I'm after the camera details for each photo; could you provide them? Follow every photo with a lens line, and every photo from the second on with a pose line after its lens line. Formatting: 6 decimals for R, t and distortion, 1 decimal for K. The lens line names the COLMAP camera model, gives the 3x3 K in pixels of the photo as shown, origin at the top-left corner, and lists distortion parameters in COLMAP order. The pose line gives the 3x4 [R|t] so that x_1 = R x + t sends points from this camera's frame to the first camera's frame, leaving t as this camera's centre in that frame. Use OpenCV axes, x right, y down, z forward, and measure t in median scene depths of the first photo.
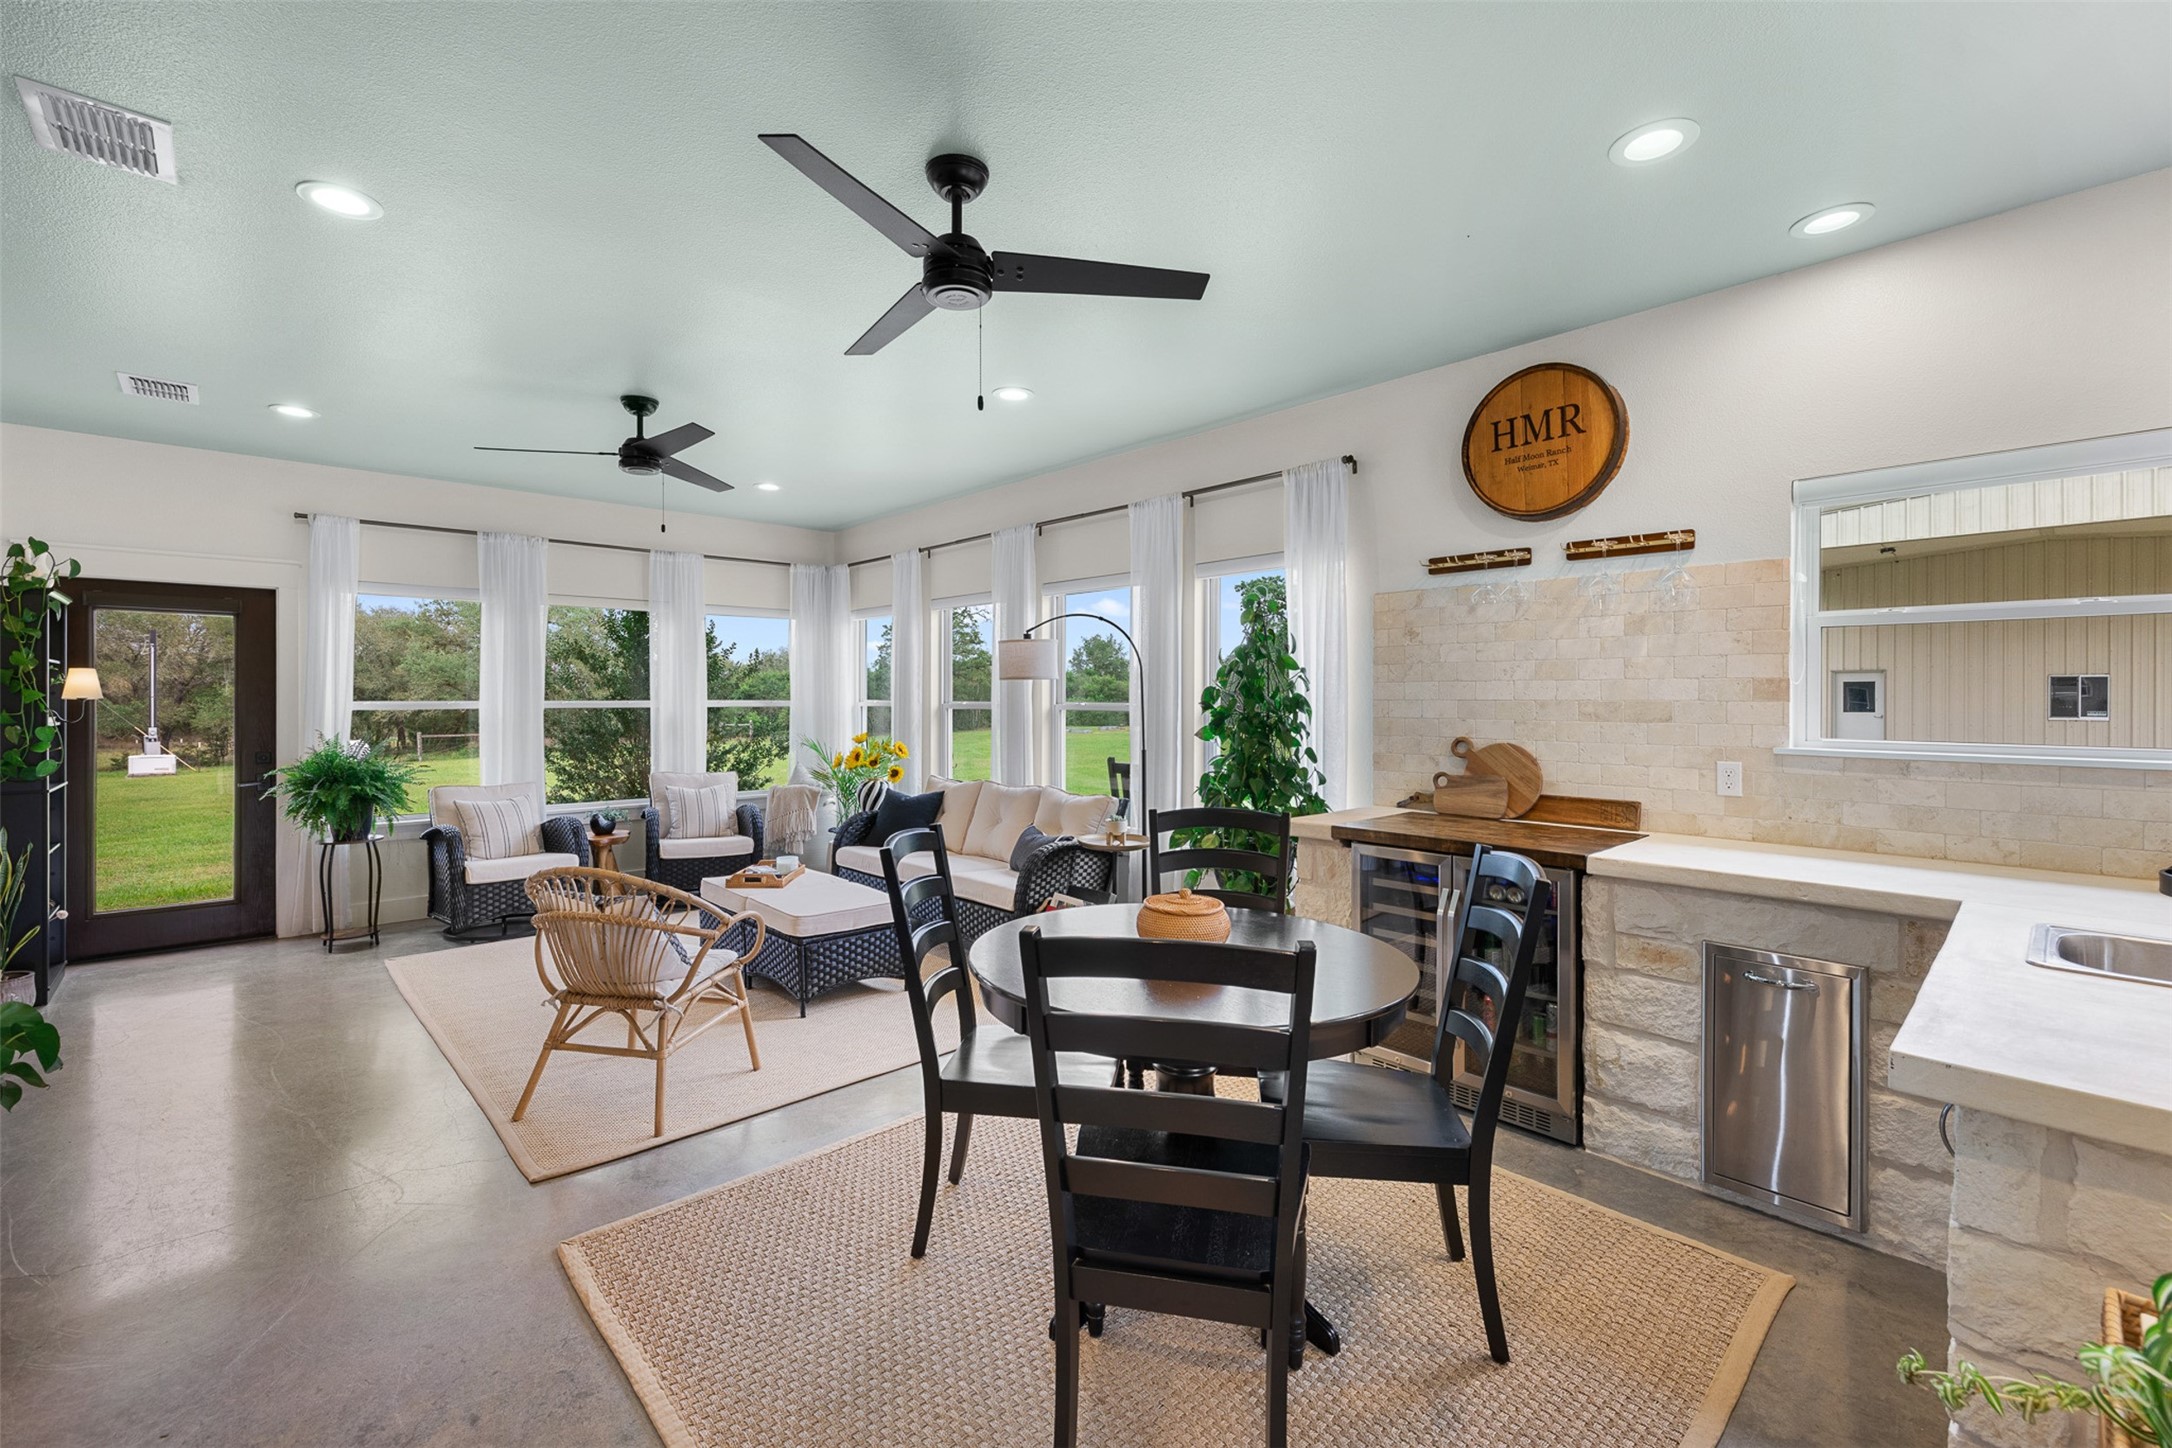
lens RADIAL K [[917.8, 0, 1074.0], [0, 917.8, 719.7], [0, 0, 1]] dist [0.001853, 0.000051]
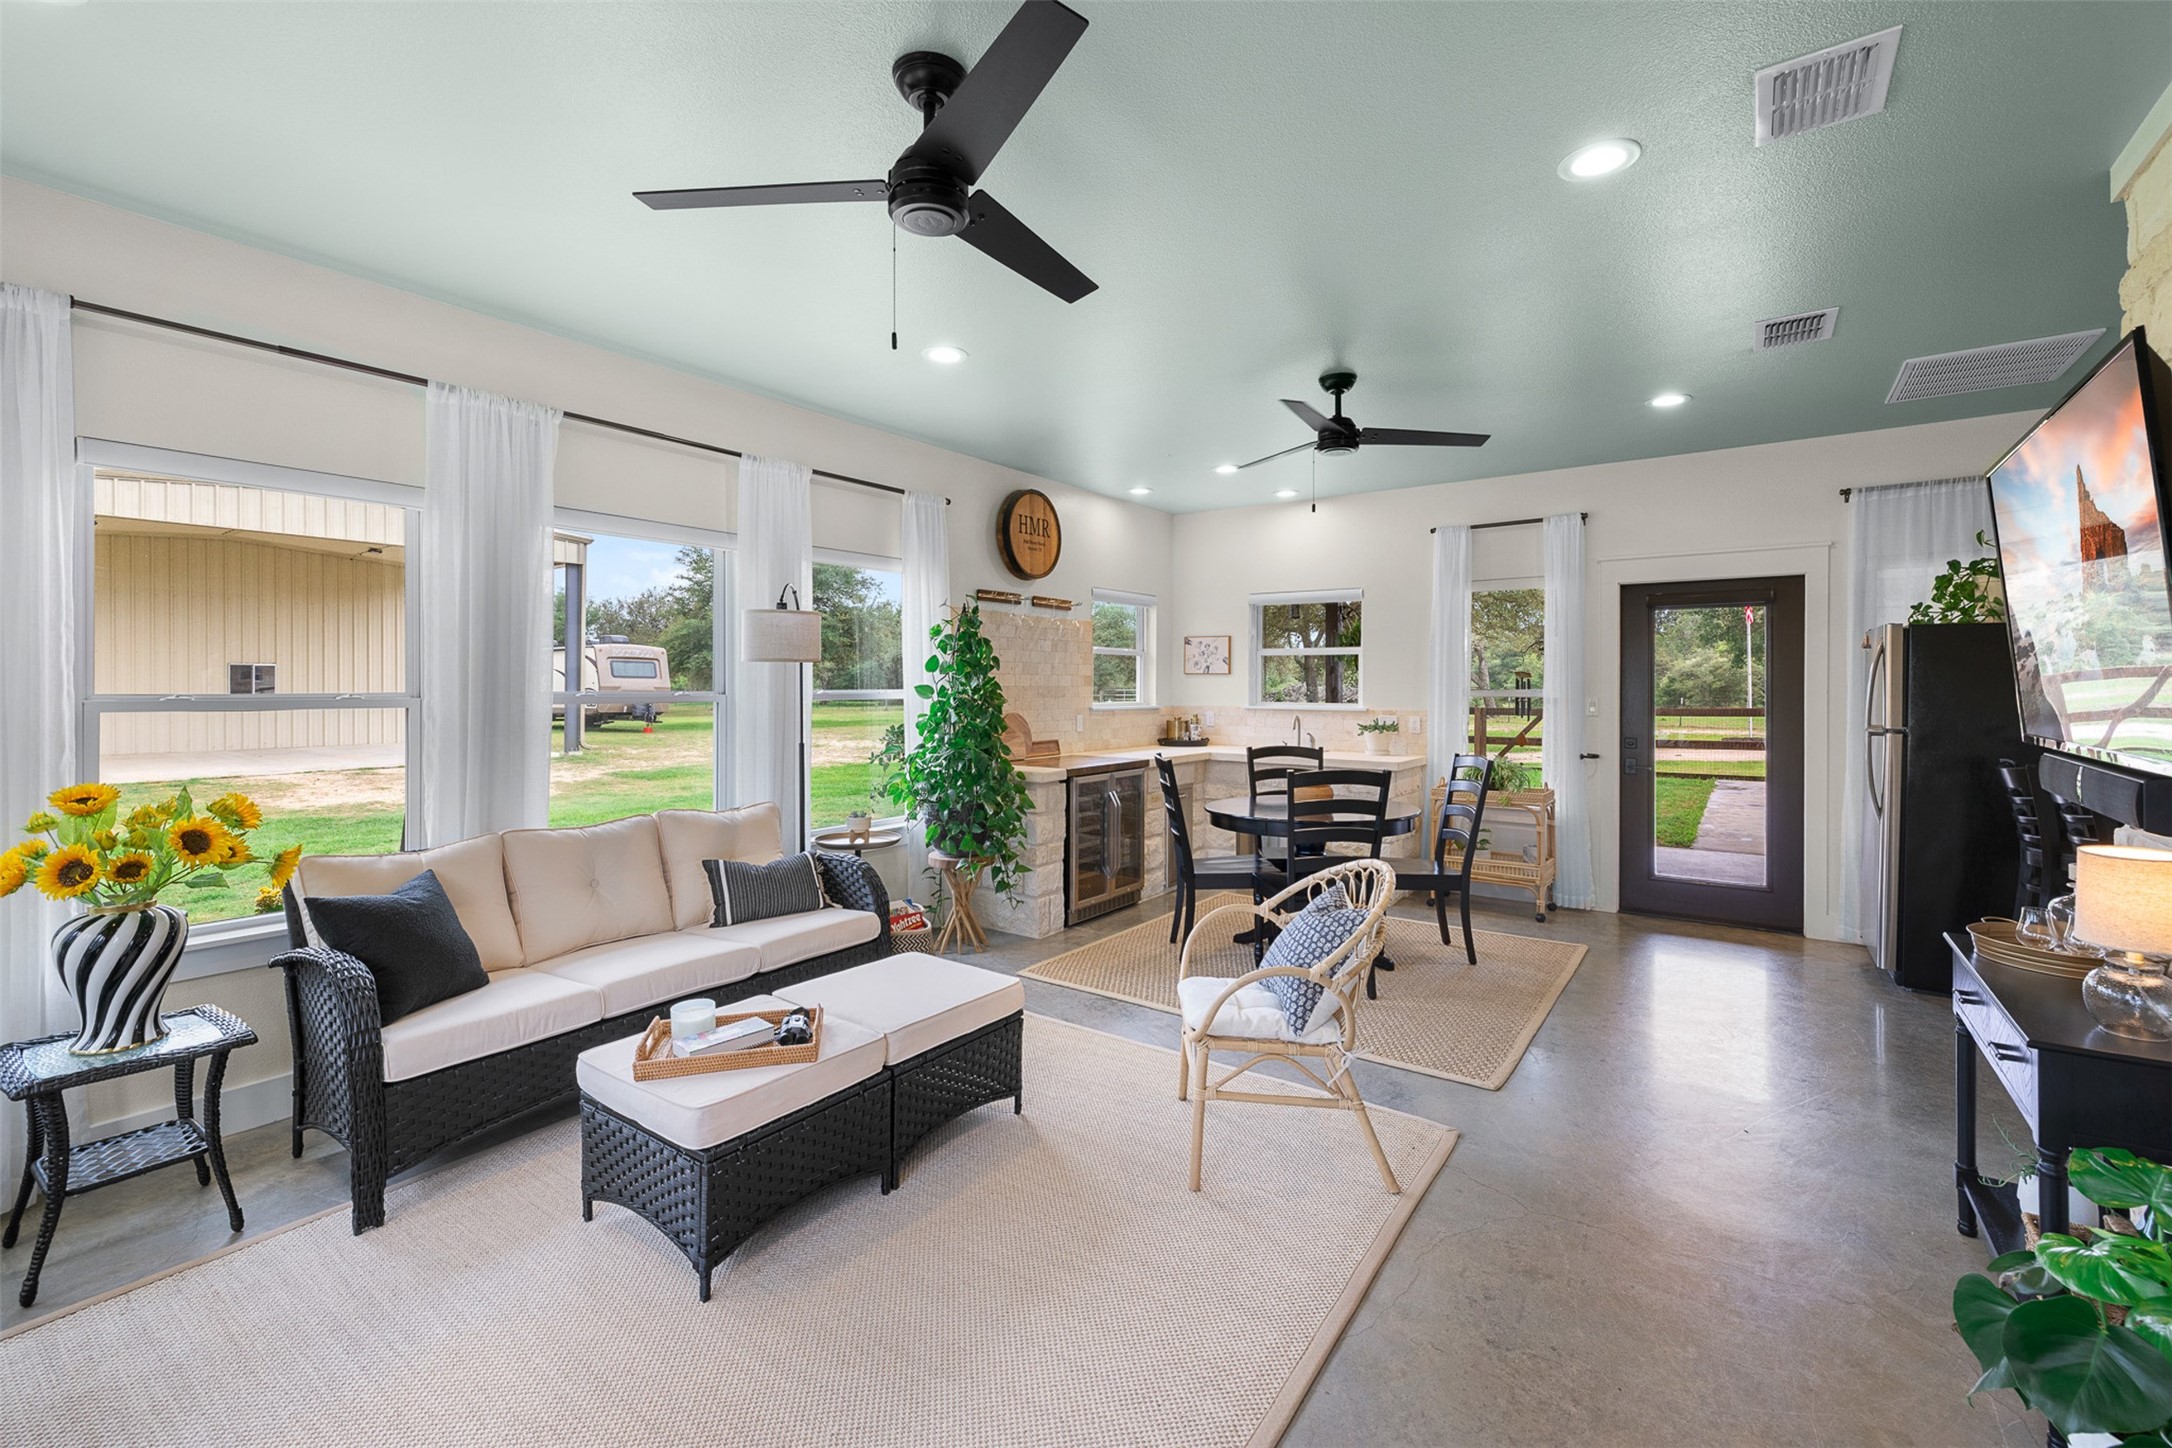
lens RADIAL K [[917.8, 0, 1074.0], [0, 917.8, 719.7], [0, 0, 1]] dist [0.001853, 0.000051]
pose [[-0.193117, -0.038938, 0.980403, -1.147395], [0.024268, 0.998717, 0.044446, -0.031822], [-0.980876, 0.032375, -0.191924, 1.210923]]
